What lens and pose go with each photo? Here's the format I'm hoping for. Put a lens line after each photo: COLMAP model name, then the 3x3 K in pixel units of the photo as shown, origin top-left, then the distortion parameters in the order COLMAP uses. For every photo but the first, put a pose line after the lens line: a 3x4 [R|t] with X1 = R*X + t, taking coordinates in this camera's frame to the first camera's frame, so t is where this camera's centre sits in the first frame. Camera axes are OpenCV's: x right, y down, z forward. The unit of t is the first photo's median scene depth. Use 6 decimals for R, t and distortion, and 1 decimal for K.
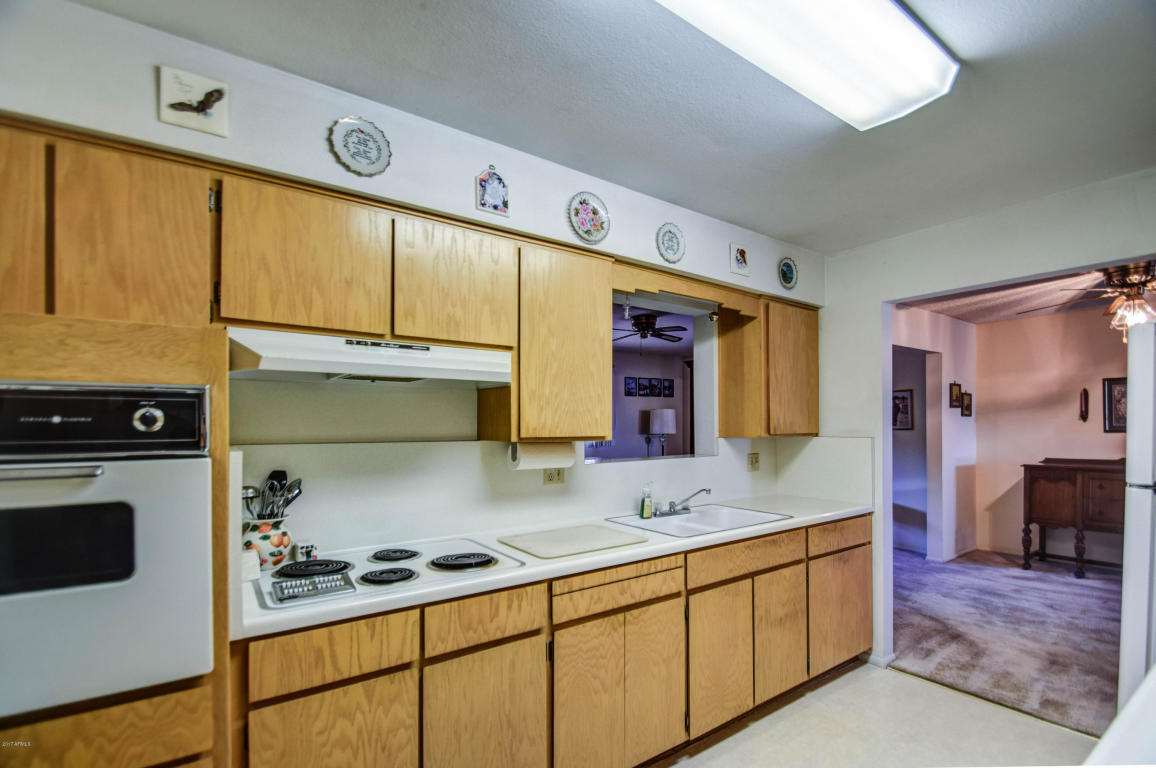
lens RADIAL K [[513.4, 0, 566.6], [0, 513.4, 422.3], [0, 0, 1]] dist [0.004148, -0.009308]
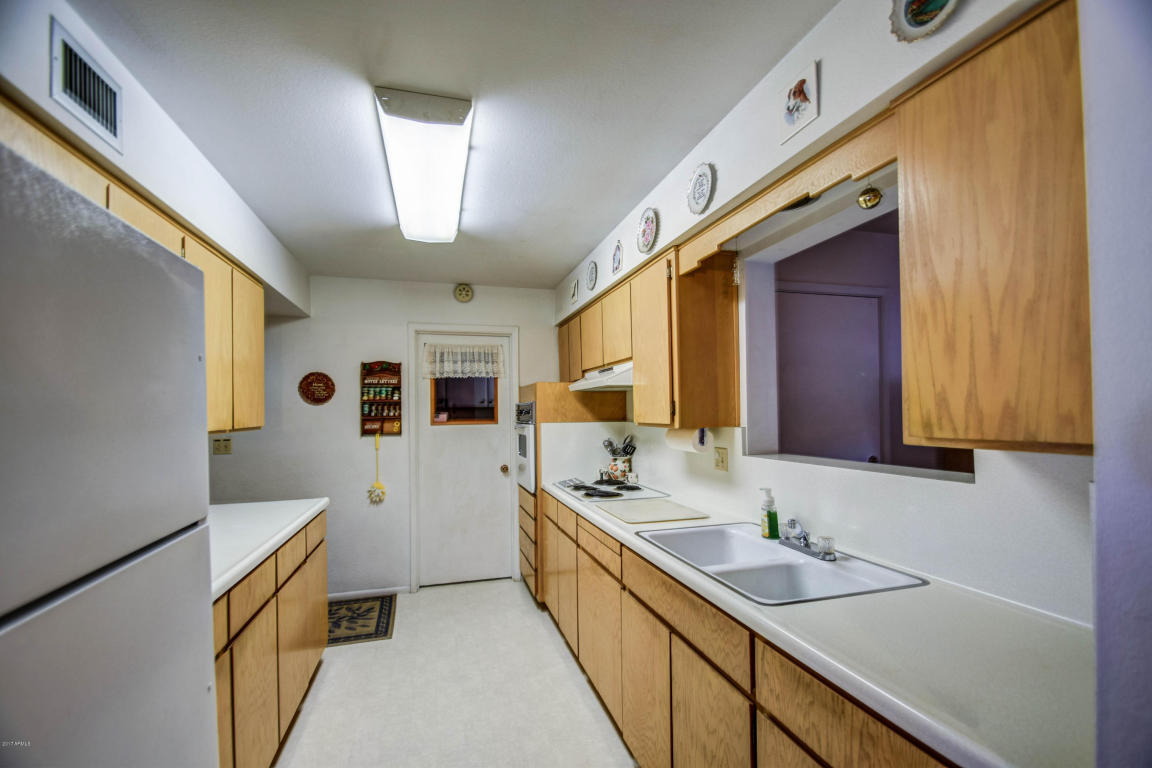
lens RADIAL K [[511.6, 0, 573.6], [0, 511.6, 408.8], [0, 0, 1]] dist [0.004148, -0.009308]
pose [[-0.318607, 0.001411, -0.947886, 1.012675], [0.019439, 0.999798, -0.005046, -0.002852], [0.947687, -0.020034, -0.318571, 1.042474]]
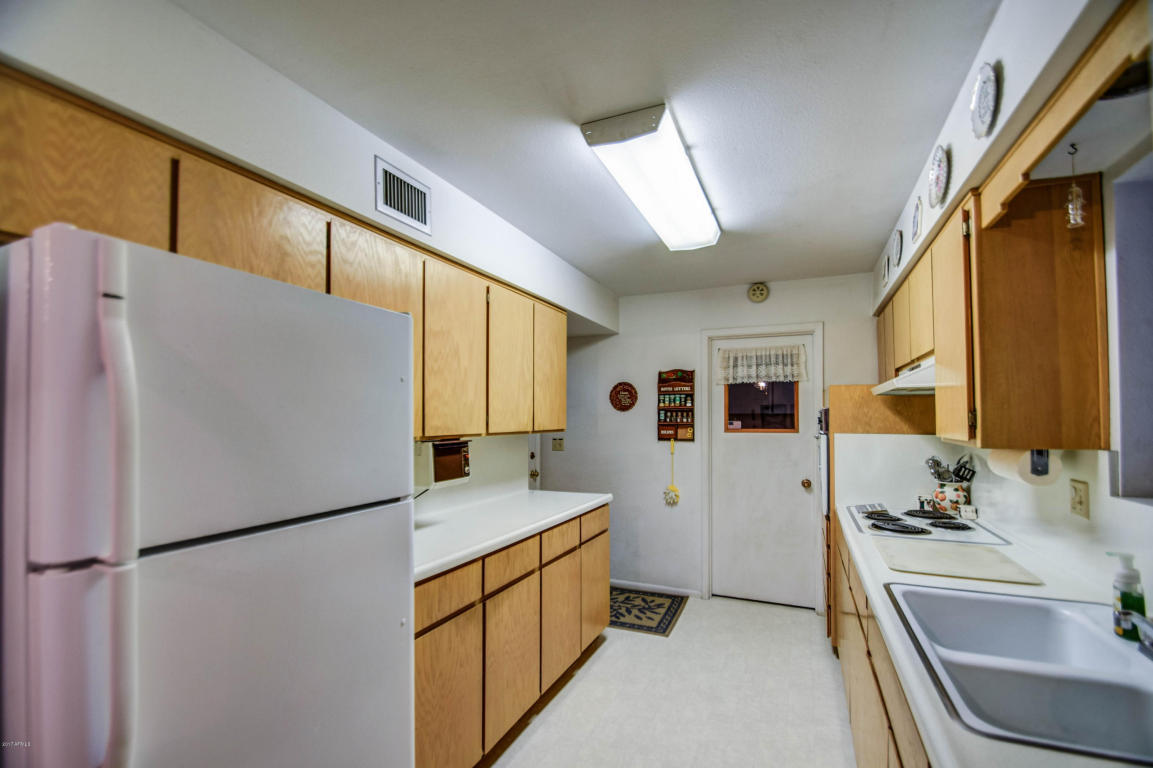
lens RADIAL K [[512.0, 0, 569.0], [0, 512.0, 409.3], [0, 0, 1]] dist [0.004148, -0.009308]
pose [[-0.852227, -0.008698, -0.523100, 0.855674], [0.003990, 0.999725, -0.023124, -0.004270], [0.523157, -0.021794, -0.851957, 1.207234]]
